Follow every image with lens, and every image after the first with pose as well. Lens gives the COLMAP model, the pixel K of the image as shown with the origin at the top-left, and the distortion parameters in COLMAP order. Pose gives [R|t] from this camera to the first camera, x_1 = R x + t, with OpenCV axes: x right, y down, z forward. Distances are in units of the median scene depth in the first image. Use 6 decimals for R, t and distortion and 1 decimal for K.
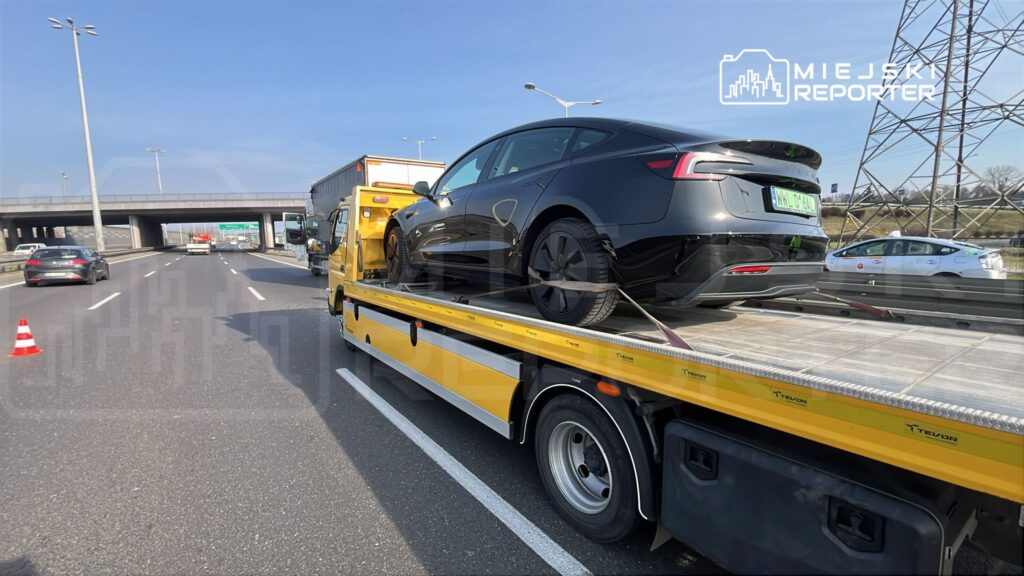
lens RADIAL K [[430.0, 0, 512.0], [0, 430.0, 288.0], [0, 0, 1]] dist [0.000349, -0.000275]
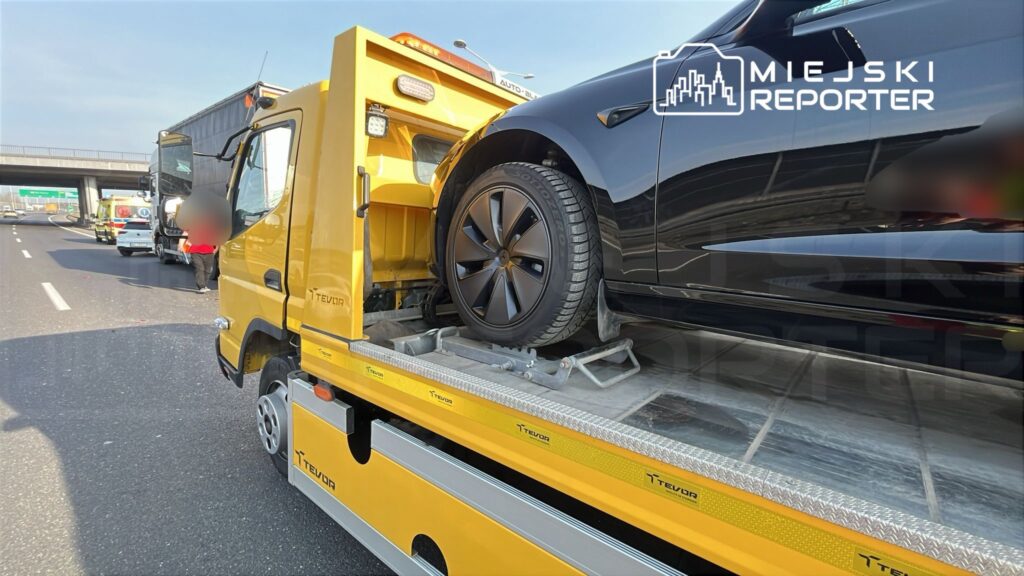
lens RADIAL K [[430.0, 0, 512.0], [0, 430.0, 288.0], [0, 0, 1]] dist [0.000349, -0.000275]
pose [[0.967942, 0.006285, 0.251095, -0.081265], [-0.013368, 0.999559, 0.026512, -0.014501], [-0.250818, -0.029019, 0.967599, 0.164991]]
